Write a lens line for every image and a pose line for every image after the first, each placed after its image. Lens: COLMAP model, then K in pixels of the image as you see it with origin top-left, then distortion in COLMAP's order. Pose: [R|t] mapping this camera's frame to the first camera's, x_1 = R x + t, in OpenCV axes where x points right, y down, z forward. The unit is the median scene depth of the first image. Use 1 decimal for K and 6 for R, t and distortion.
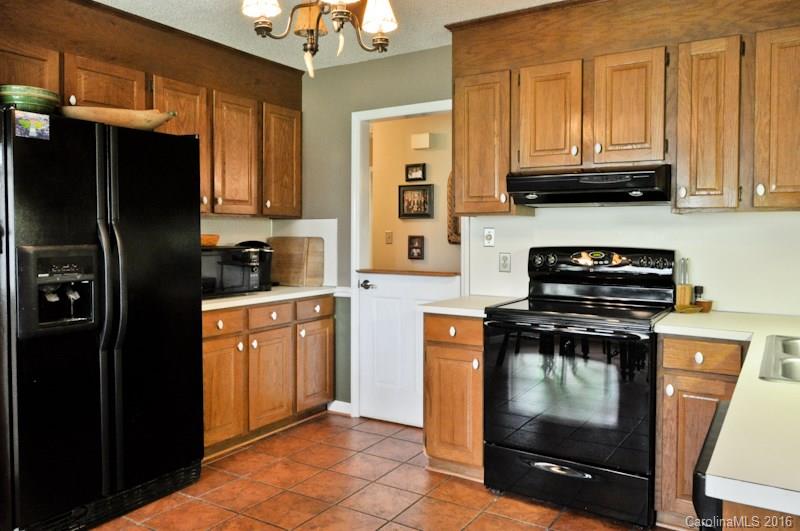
lens RADIAL K [[592.5, 0, 401.8], [0, 592.5, 242.8], [0, 0, 1]] dist [-0.003242, 0.001349]
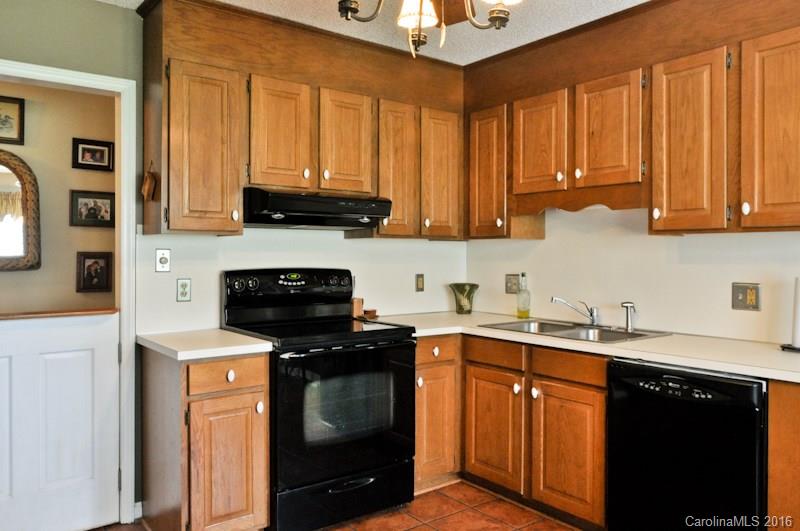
lens RADIAL K [[625.3, 0, 371.9], [0, 625.3, 252.6], [0, 0, 1]] dist [0.005832, 0.004460]
pose [[0.369822, -0.003365, 0.929097, -0.626926], [0.013299, 0.999910, -0.001672, -0.016629], [-0.929007, 0.012974, 0.369833, 0.479656]]
